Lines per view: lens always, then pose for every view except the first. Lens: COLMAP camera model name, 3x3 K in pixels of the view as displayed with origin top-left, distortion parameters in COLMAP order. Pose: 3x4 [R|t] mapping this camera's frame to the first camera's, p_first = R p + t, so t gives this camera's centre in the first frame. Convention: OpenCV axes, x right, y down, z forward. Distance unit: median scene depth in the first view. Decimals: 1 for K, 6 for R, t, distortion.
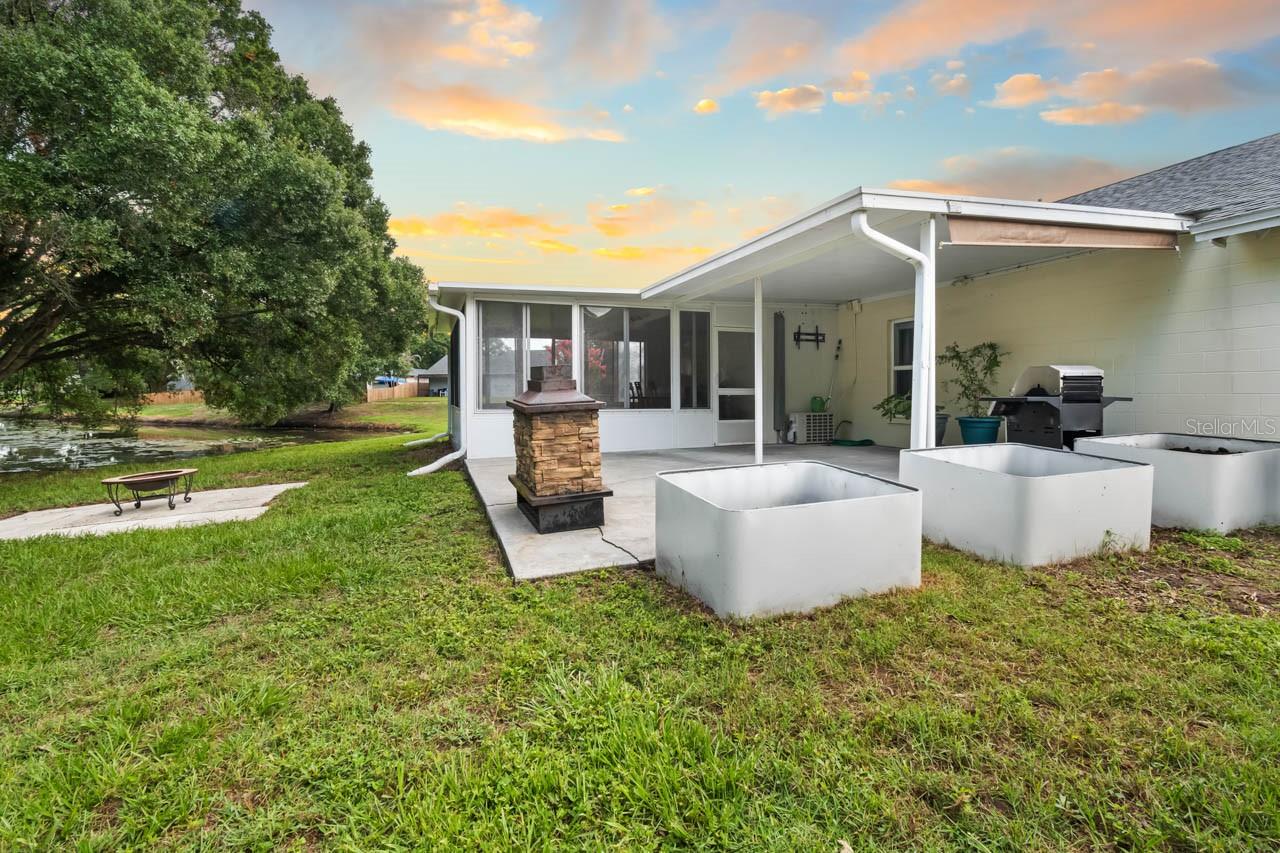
lens RADIAL K [[583.8, 0, 639.4], [0, 583.8, 405.7], [0, 0, 1]] dist [0.016008, -0.008092]
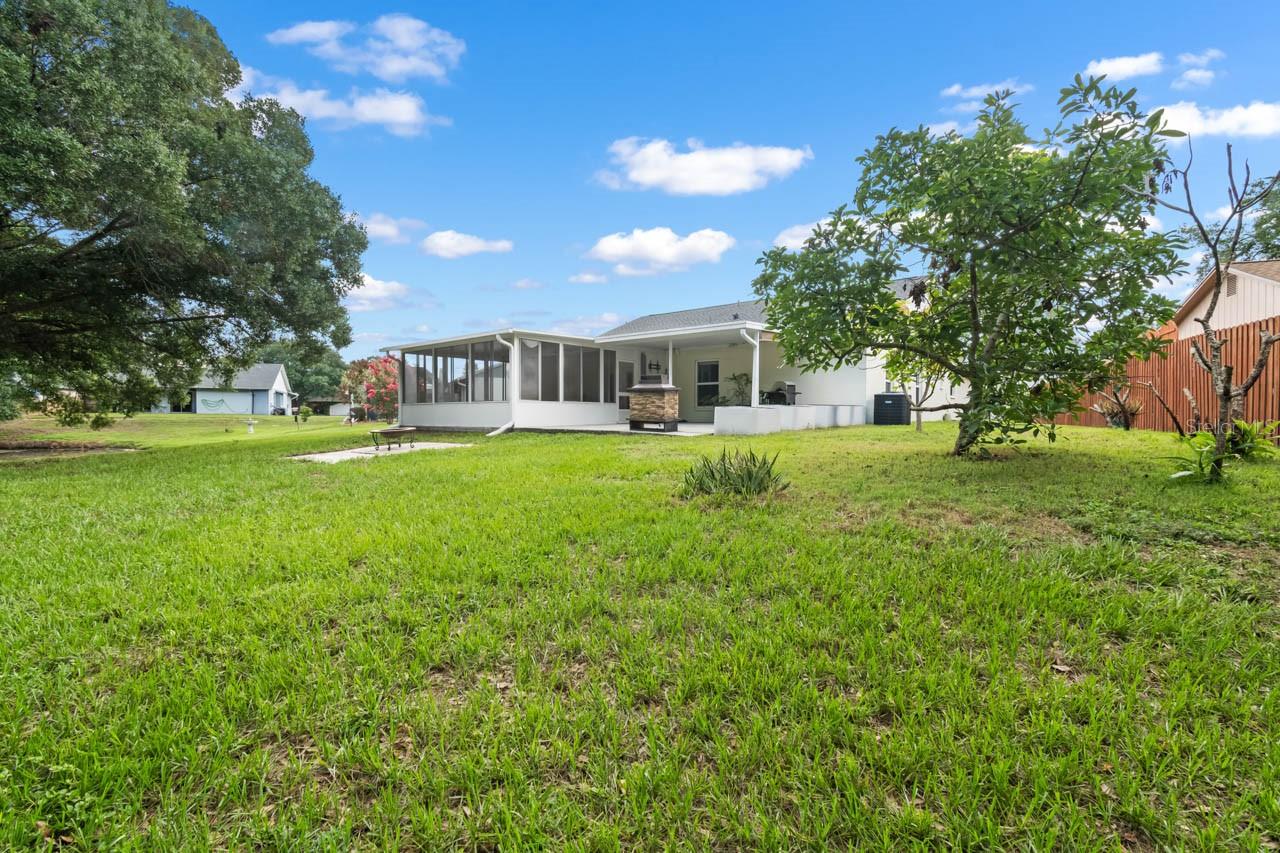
lens RADIAL K [[576.6, 0, 640.0], [0, 576.6, 426.5], [0, 0, 1]] dist [-0.002395, -0.000932]
pose [[0.857883, -0.009360, 0.513760, -0.757252], [0.011892, 0.999928, -0.001640, 0.083617], [-0.513708, 0.007516, 0.857932, -0.604812]]
